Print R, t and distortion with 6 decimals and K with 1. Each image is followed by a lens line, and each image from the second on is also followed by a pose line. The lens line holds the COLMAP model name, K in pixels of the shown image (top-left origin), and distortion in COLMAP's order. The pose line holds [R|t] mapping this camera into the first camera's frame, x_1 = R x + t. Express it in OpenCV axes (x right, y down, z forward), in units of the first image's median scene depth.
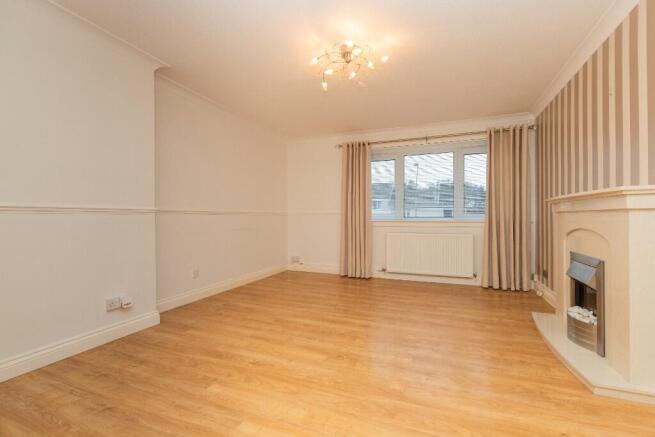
lens RADIAL K [[299.9, 0, 331.6], [0, 299.9, 215.3], [0, 0, 1]] dist [0.000609, -0.000136]
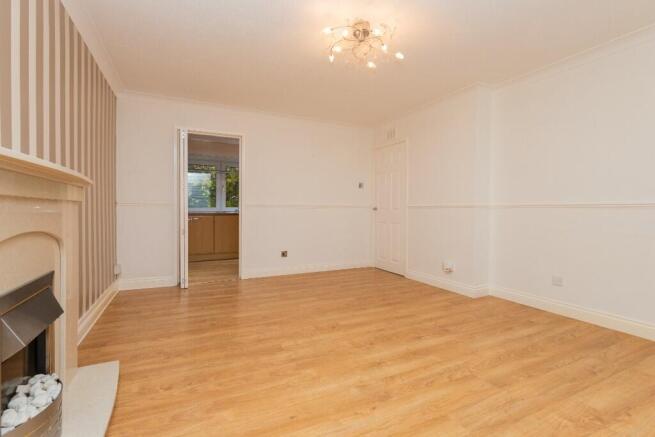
lens RADIAL K [[299.9, 0, 331.6], [0, 299.9, 215.3], [0, 0, 1]] dist [0.000609, -0.000136]
pose [[-0.667827, 0.009303, -0.744258, 0.550039], [-0.002387, 0.999890, 0.014641, 0.008807], [0.744313, 0.011554, -0.667732, 1.084044]]
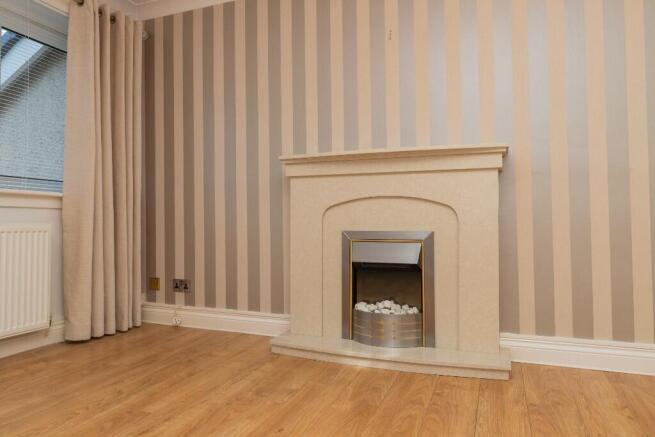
lens RADIAL K [[452.4, 0, 323.4], [0, 452.4, 205.4], [0, 0, 1]] dist [-0.006195, -0.002080]
pose [[0.013052, 0.022539, 0.999661, -0.205981], [0.007817, 0.999713, -0.022642, 0.058341], [-0.999884, 0.008110, 0.012872, 0.721503]]
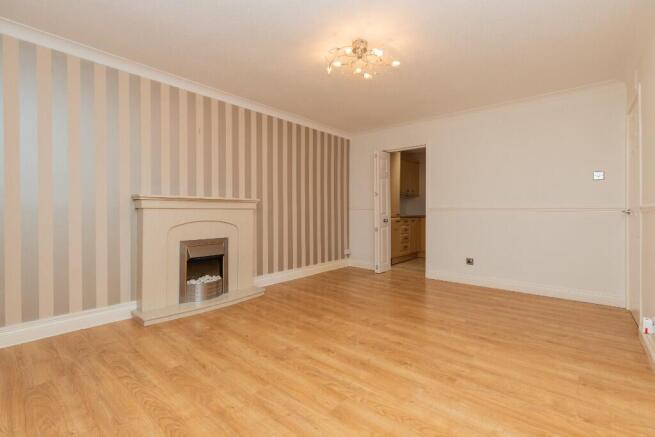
lens RADIAL K [[299.8, 0, 327.2], [0, 299.8, 210.3], [0, 0, 1]] dist [-0.000616, -0.000136]
pose [[-0.946965, -0.001498, 0.321335, -0.113477], [-0.003761, 0.999972, -0.006423, 0.002356], [-0.321316, -0.007291, -0.946944, 1.375099]]
